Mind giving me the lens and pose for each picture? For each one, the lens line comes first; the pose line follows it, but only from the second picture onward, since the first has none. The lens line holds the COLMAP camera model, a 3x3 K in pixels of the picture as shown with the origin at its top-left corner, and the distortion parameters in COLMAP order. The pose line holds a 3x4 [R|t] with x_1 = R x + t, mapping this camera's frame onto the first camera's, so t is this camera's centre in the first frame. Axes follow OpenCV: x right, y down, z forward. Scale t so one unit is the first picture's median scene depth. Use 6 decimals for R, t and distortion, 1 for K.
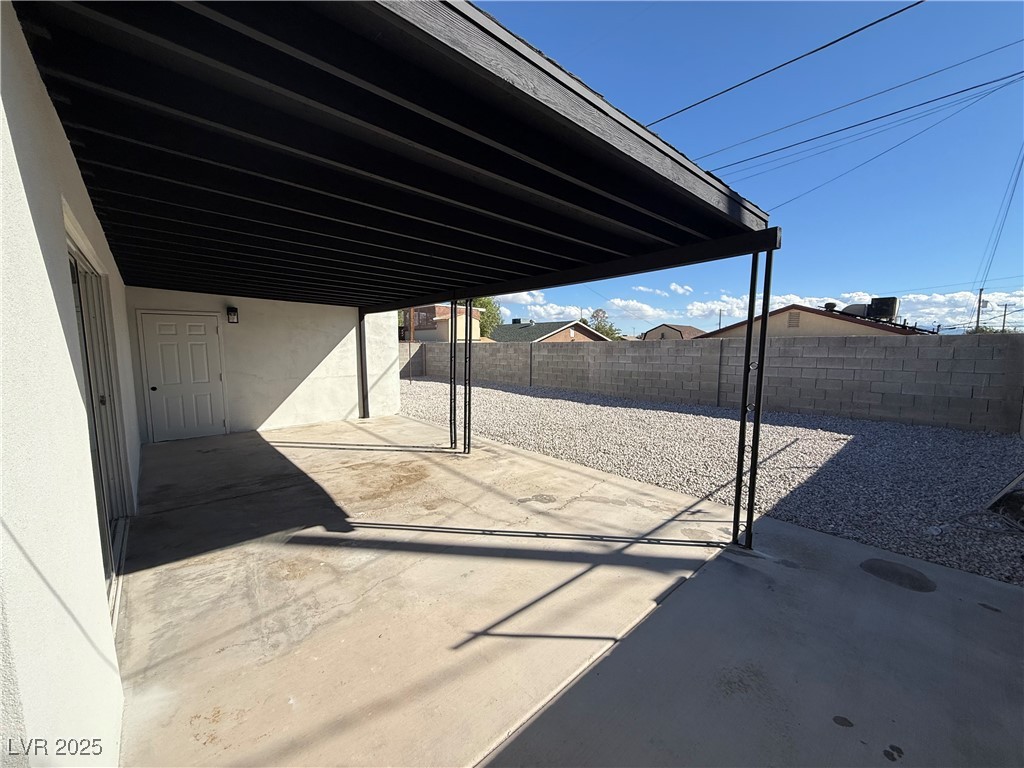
lens RADIAL K [[406.1, 0, 509.8], [0, 406.1, 386.7], [0, 0, 1]] dist [0.000722, 0.000180]
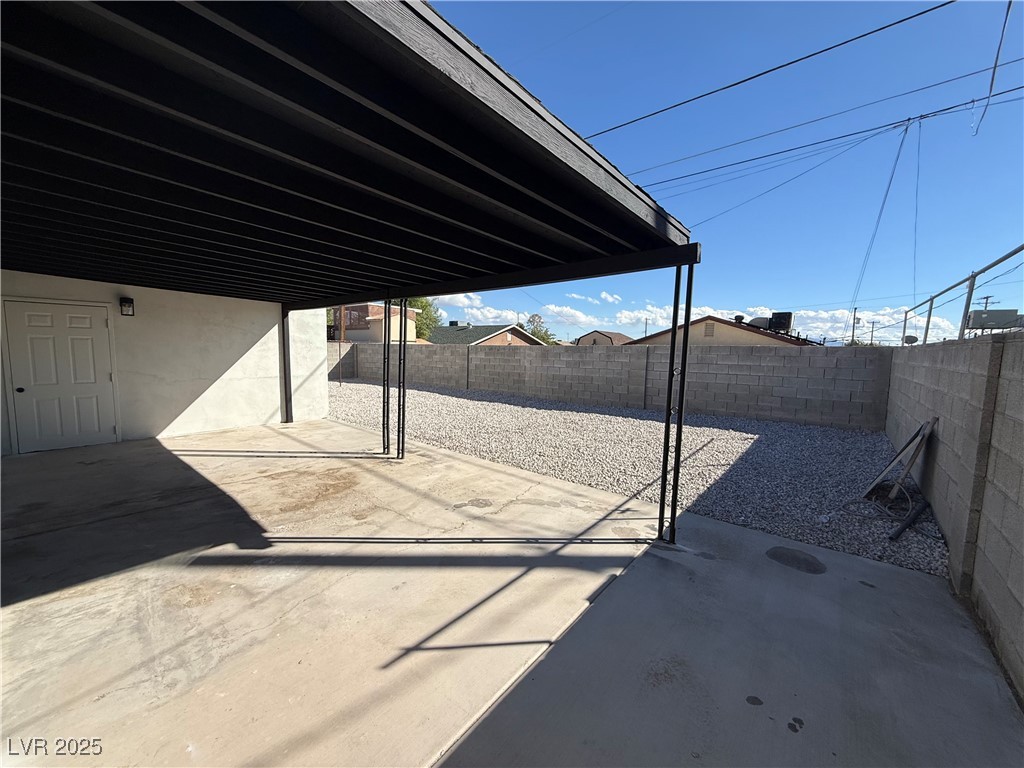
lens RADIAL K [[406.1, 0, 509.8], [0, 406.1, 386.7], [0, 0, 1]] dist [0.000722, 0.000180]
pose [[0.987992, 0.005859, 0.154394, 0.001377], [-0.004719, 0.999959, -0.007749, -0.000547], [-0.154433, 0.006927, 0.987979, 0.009912]]
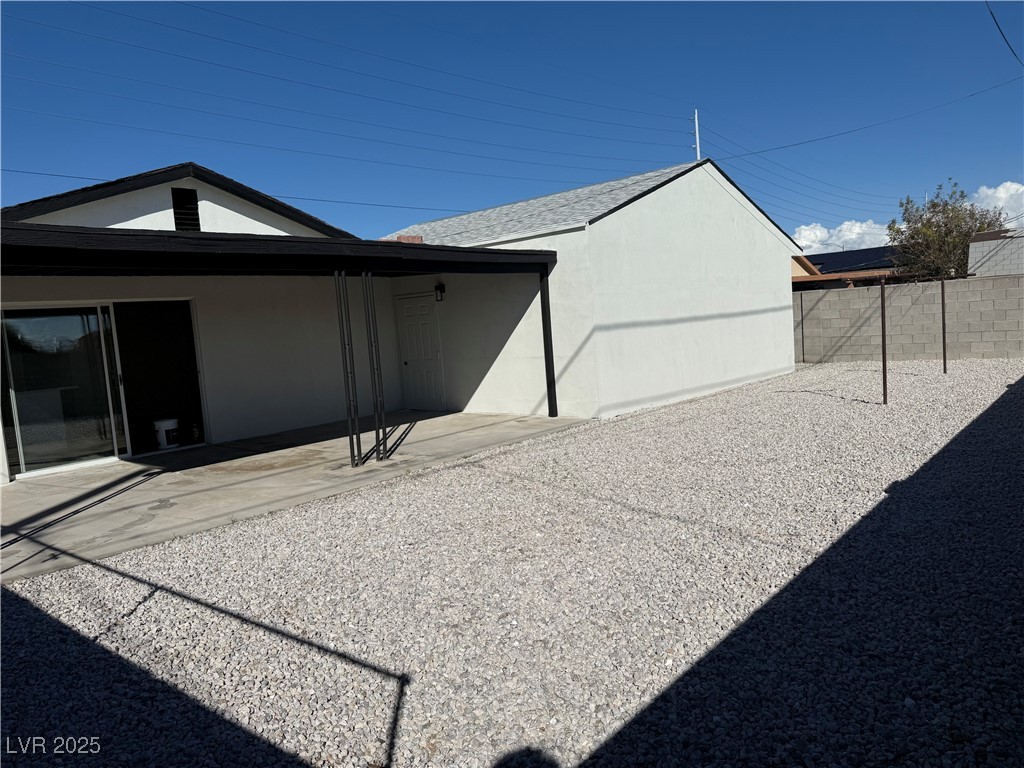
lens RADIAL K [[720.0, 0, 517.2], [0, 720.0, 386.2], [0, 0, 1]] dist [0.087524, -0.117171]
pose [[0.139907, 0.083580, -0.986631, 1.850992], [-0.030298, 0.996326, 0.080105, -0.159669], [0.989701, 0.018685, 0.141926, 1.579127]]
